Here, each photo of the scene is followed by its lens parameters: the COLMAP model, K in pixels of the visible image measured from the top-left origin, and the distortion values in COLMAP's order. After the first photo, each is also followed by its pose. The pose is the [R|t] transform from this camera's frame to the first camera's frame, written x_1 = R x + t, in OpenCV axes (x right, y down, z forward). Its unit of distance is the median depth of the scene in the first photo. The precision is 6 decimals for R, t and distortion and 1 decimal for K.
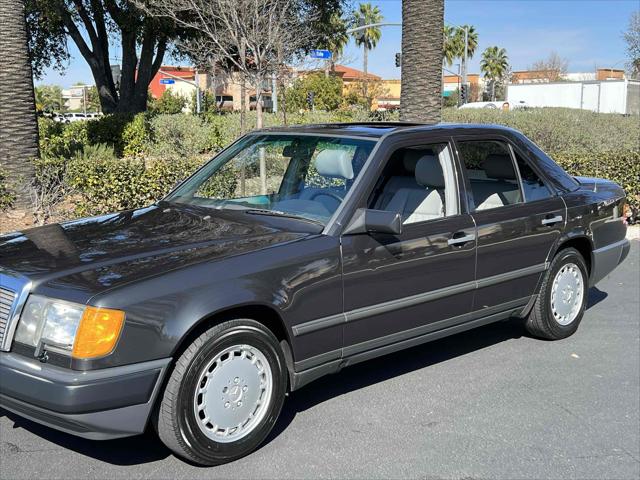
lens RADIAL K [[781.9, 0, 320.0], [0, 781.9, 240.0], [0, 0, 1]] dist [0.161996, -0.446478]
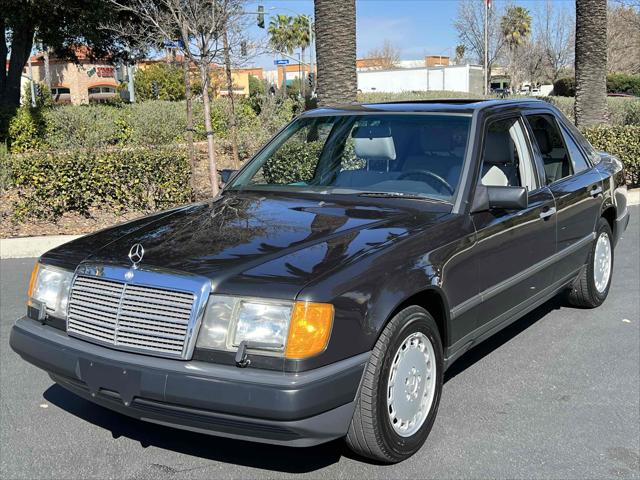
lens RADIAL K [[781.9, 0, 320.0], [0, 781.9, 240.0], [0, 0, 1]] dist [0.161996, -0.446478]
pose [[0.978583, -0.061666, 0.196398, -0.251079], [0.059222, 0.998077, 0.018295, -0.001747], [-0.197148, -0.006272, 0.980354, 0.059031]]
